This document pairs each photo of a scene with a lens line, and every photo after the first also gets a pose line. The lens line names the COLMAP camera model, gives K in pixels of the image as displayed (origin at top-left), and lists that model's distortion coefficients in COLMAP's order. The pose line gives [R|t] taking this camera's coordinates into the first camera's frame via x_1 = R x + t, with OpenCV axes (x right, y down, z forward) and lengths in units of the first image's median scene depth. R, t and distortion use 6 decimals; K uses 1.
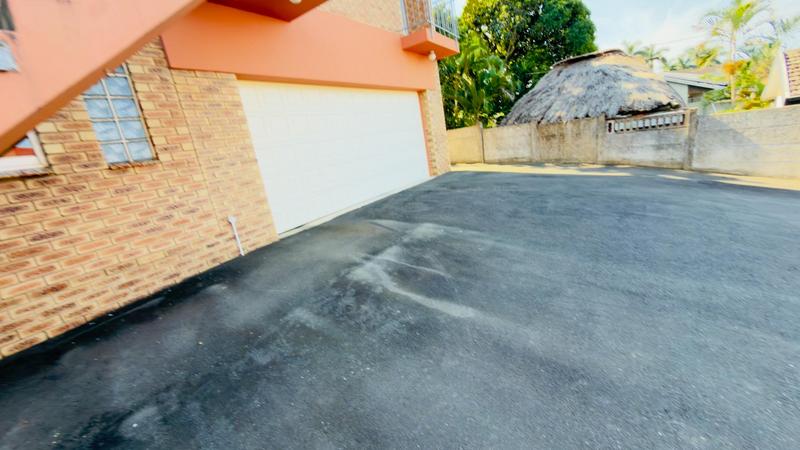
lens RADIAL K [[319.2, 0, 401.7], [0, 319.2, 224.5], [0, 0, 1]] dist [-0.000451, -0.000114]
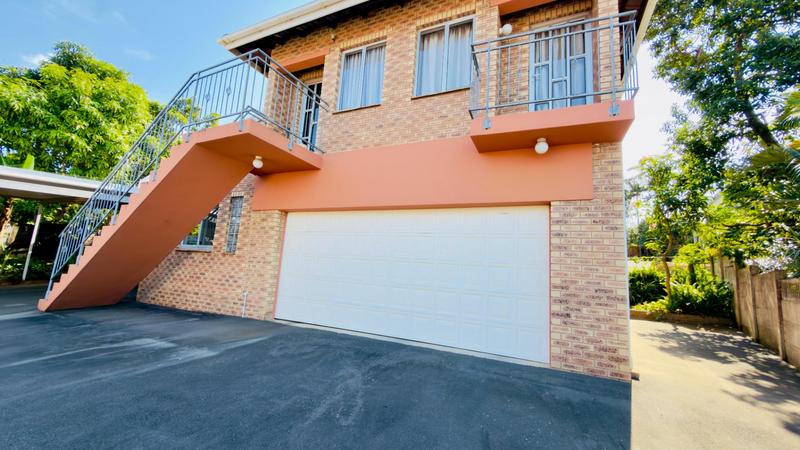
lens RADIAL K [[319.2, 0, 401.7], [0, 319.2, 224.5], [0, 0, 1]] dist [-0.000451, -0.000114]
pose [[0.124226, 0.014812, -0.992143, 1.434263], [-0.333930, 0.942190, -0.027745, -0.687513], [0.934376, 0.334753, 0.121991, 1.715354]]
